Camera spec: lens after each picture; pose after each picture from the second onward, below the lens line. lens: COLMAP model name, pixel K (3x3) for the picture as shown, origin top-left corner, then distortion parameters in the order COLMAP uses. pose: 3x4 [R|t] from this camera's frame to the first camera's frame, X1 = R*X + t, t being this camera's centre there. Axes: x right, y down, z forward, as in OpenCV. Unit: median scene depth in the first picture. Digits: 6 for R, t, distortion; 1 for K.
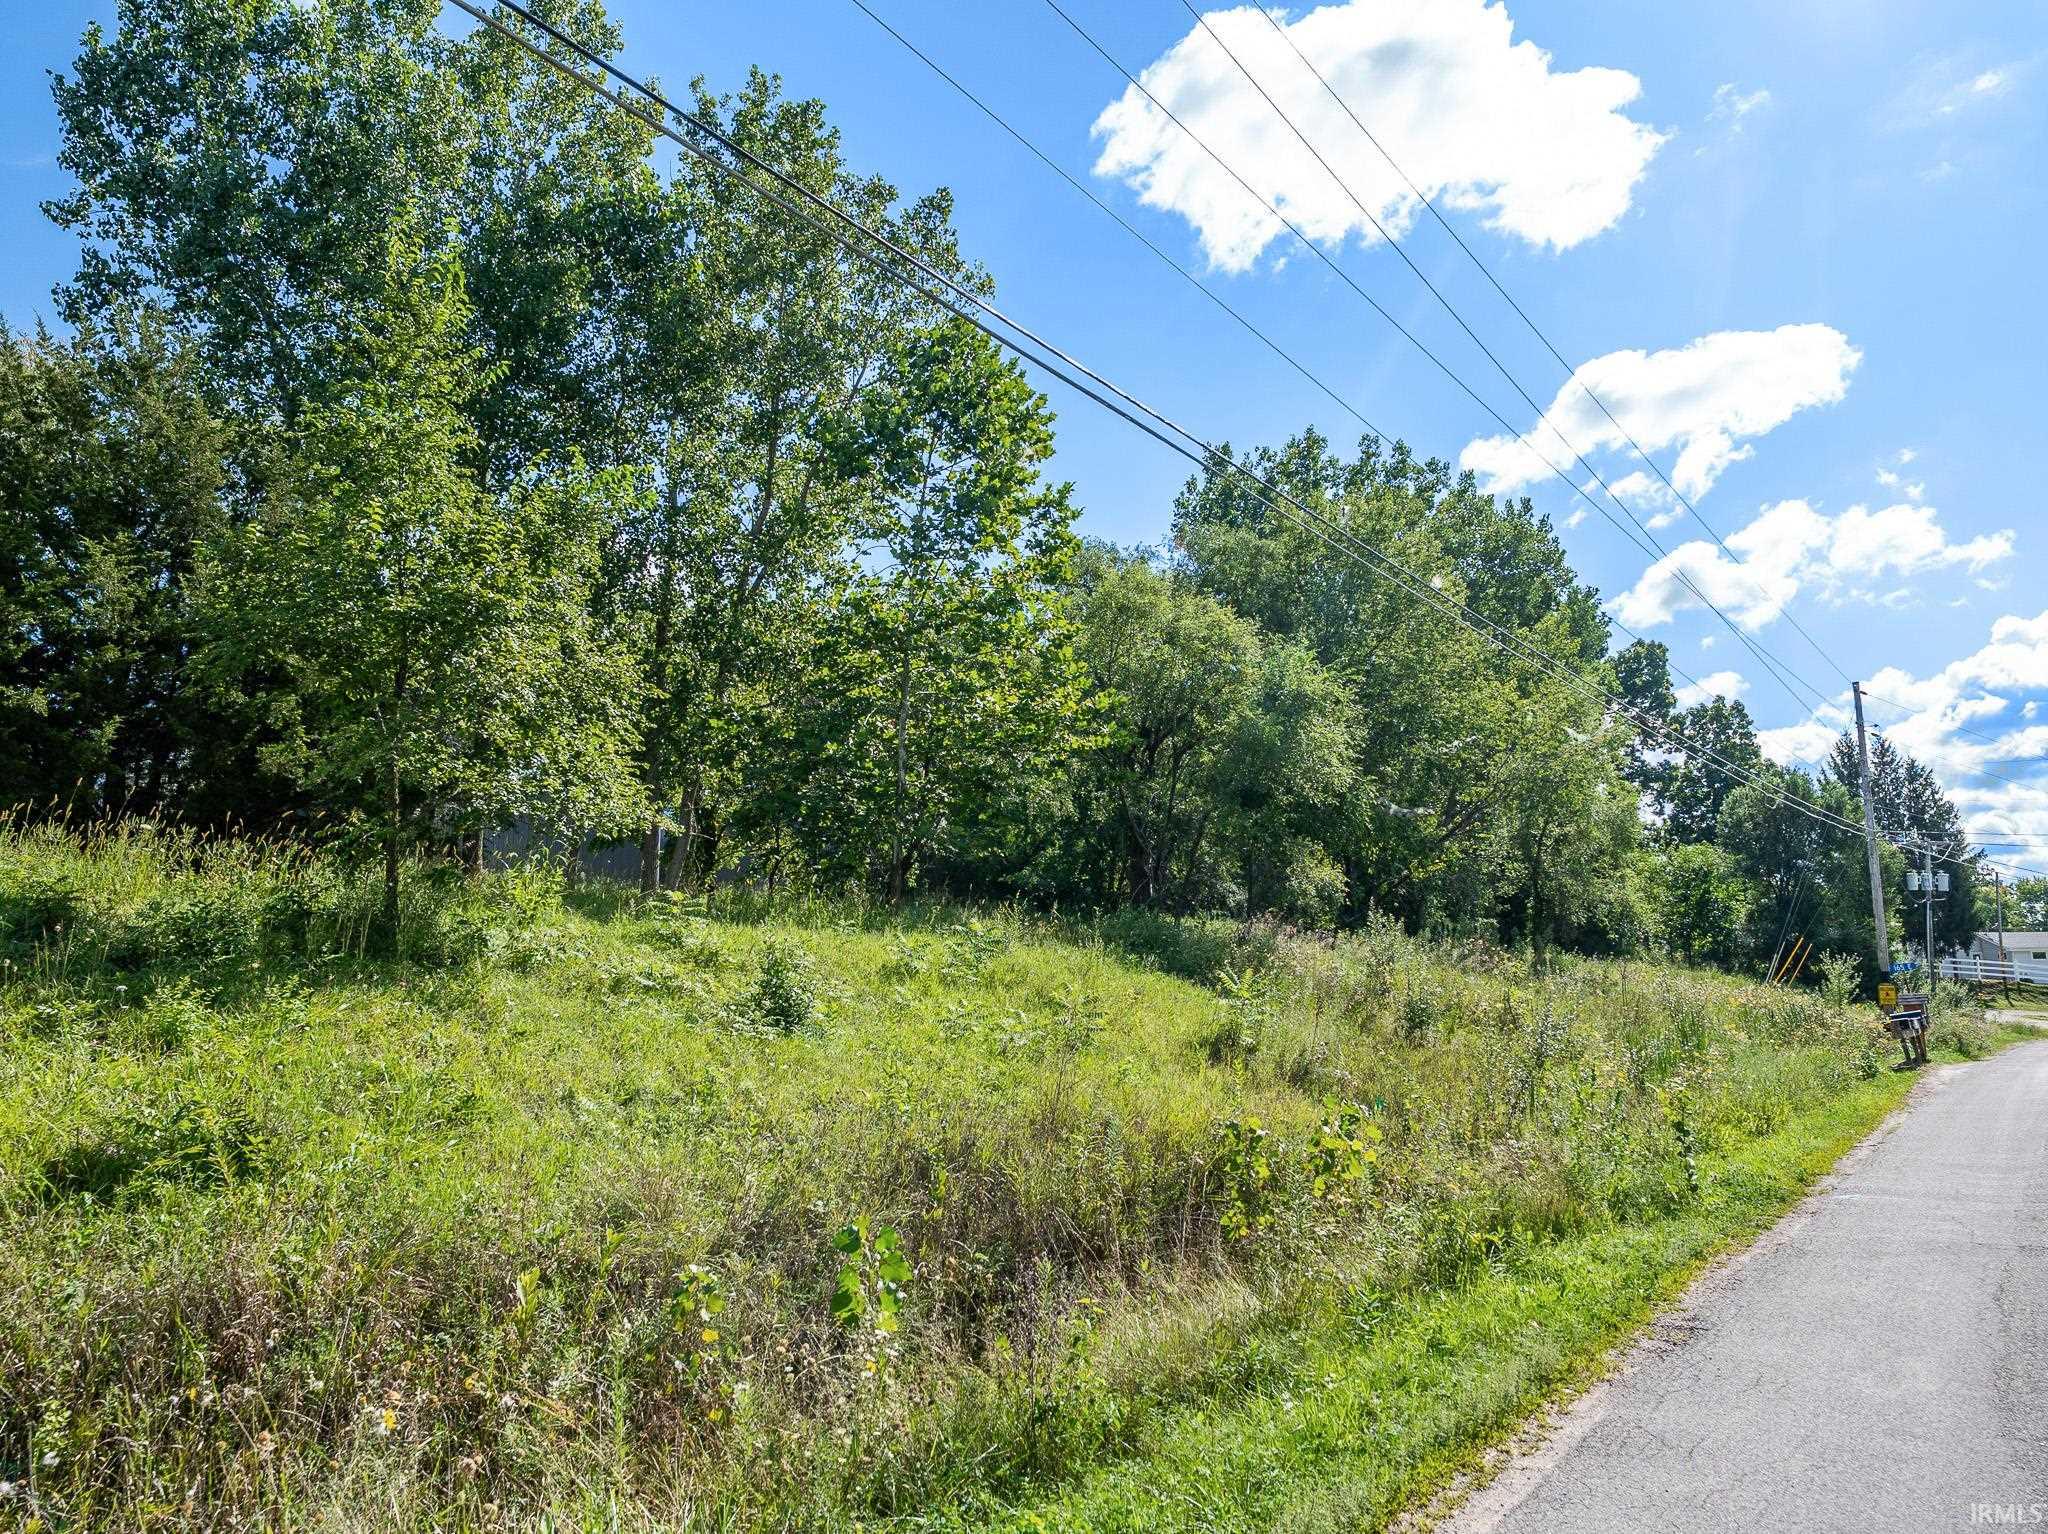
lens RADIAL K [[1386.8, 0, 1024.0], [0, 1386.8, 767.0], [0, 0, 1]] dist [-0.015283, -0.002605]
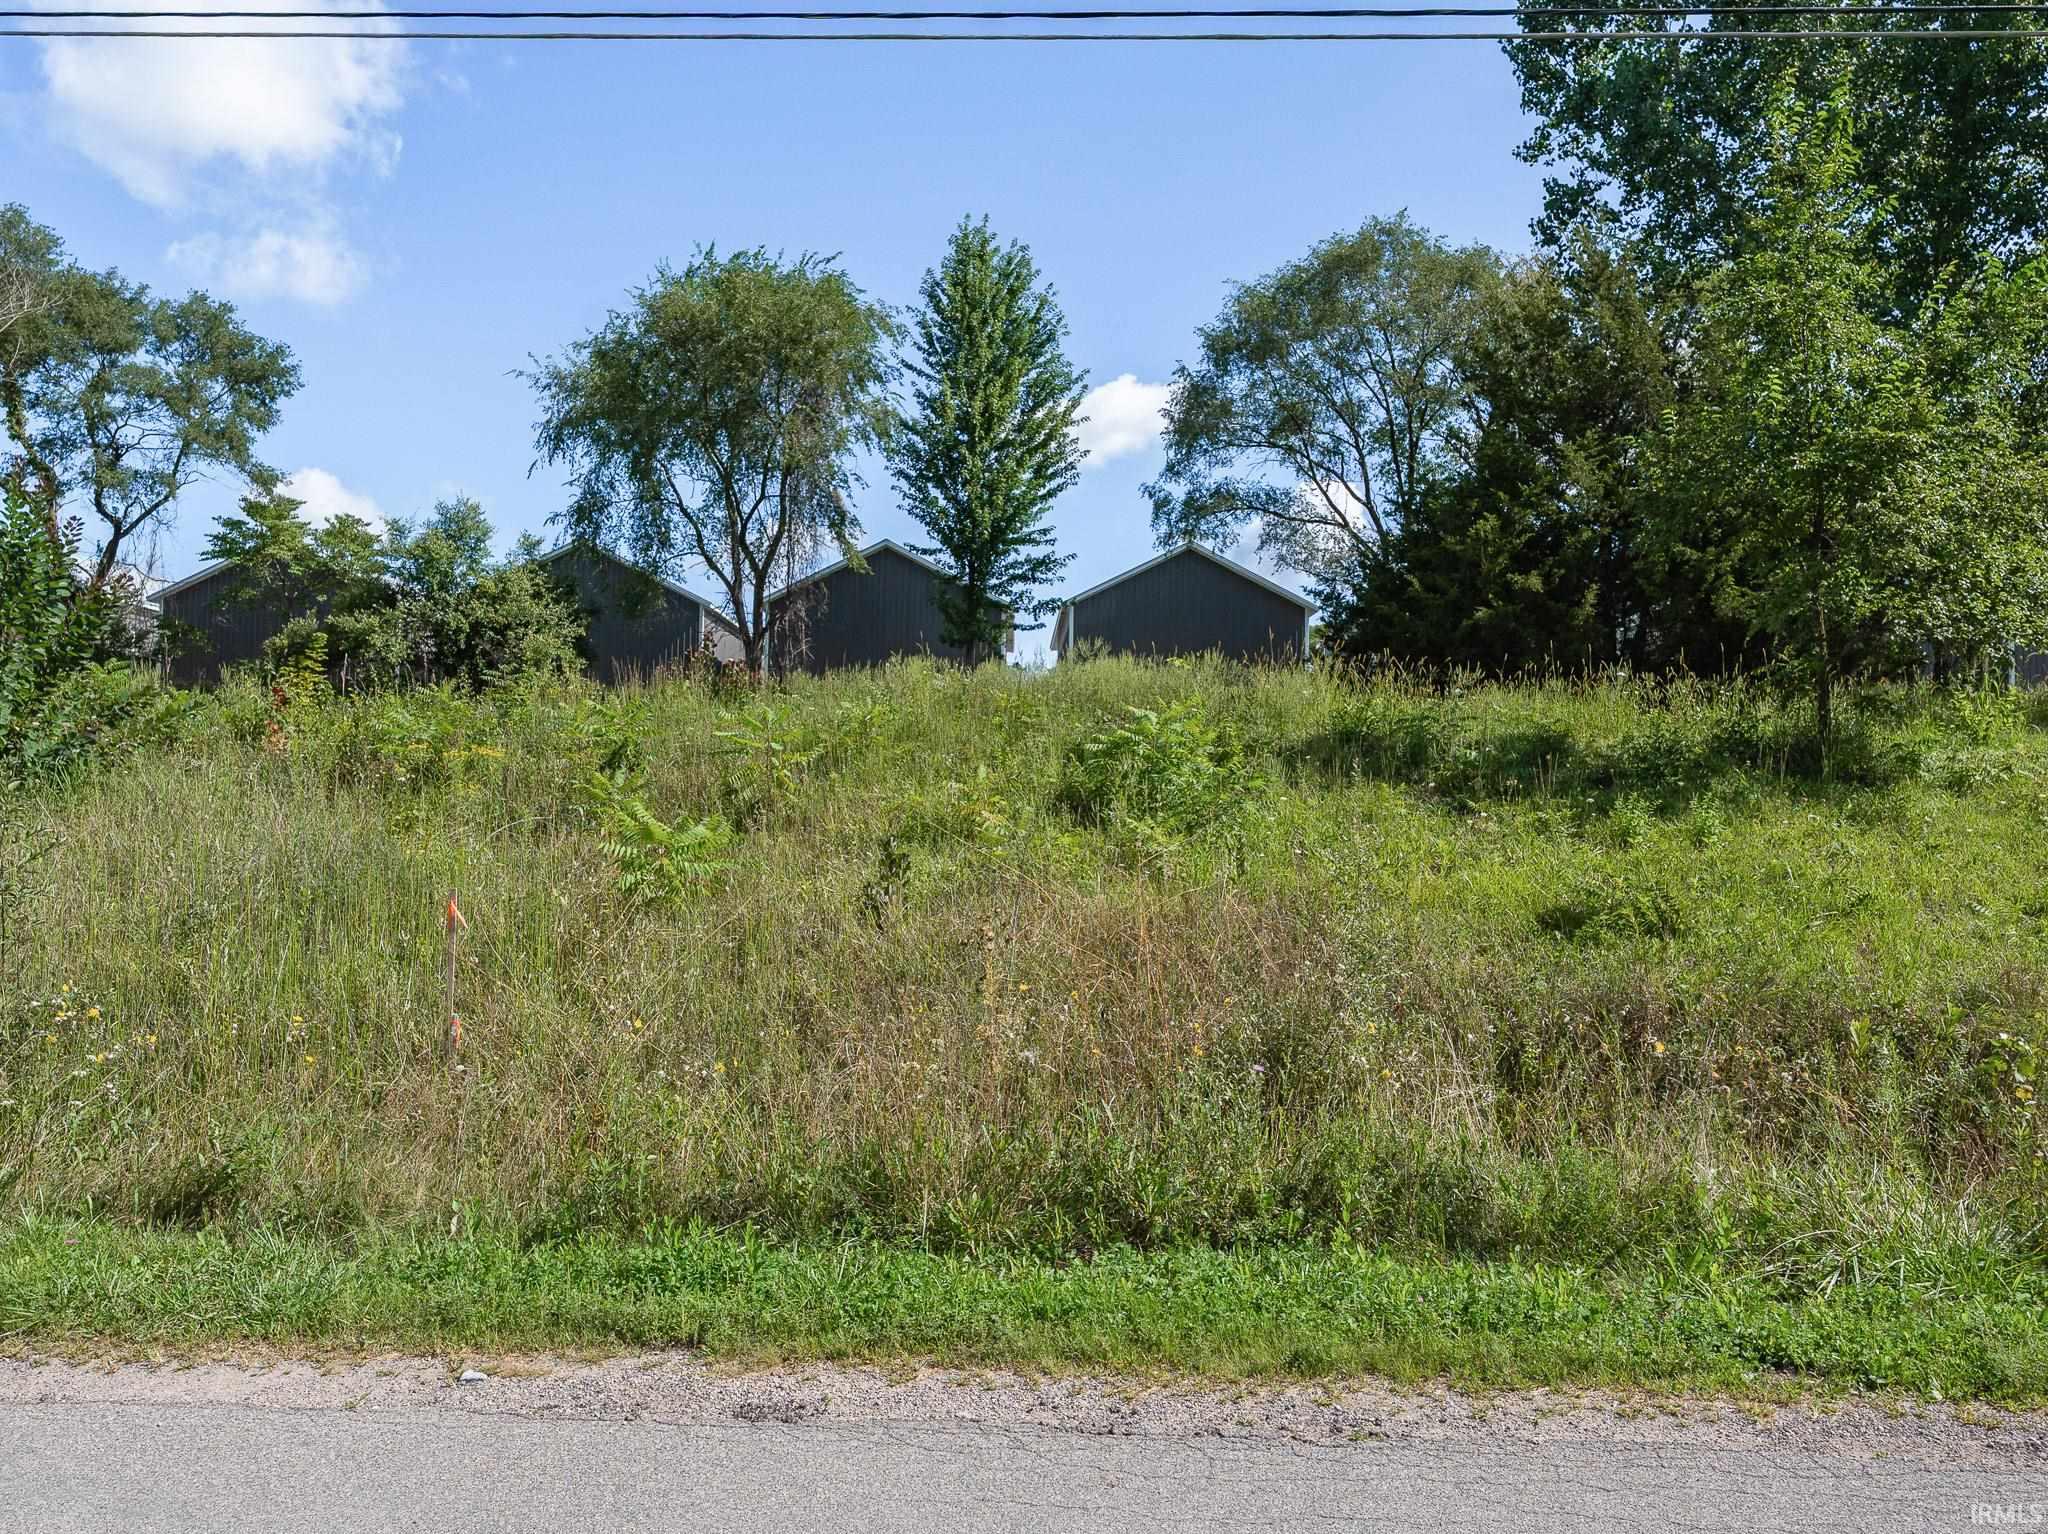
lens RADIAL K [[1386.8, 0, 1024.0], [0, 1386.8, 767.0], [0, 0, 1]] dist [-0.015283, -0.002605]
pose [[0.533794, -0.008854, -0.845568, 0.134805], [0.115838, 0.991284, 0.062748, -0.015224], [0.837643, -0.131443, 0.530167, -0.126861]]
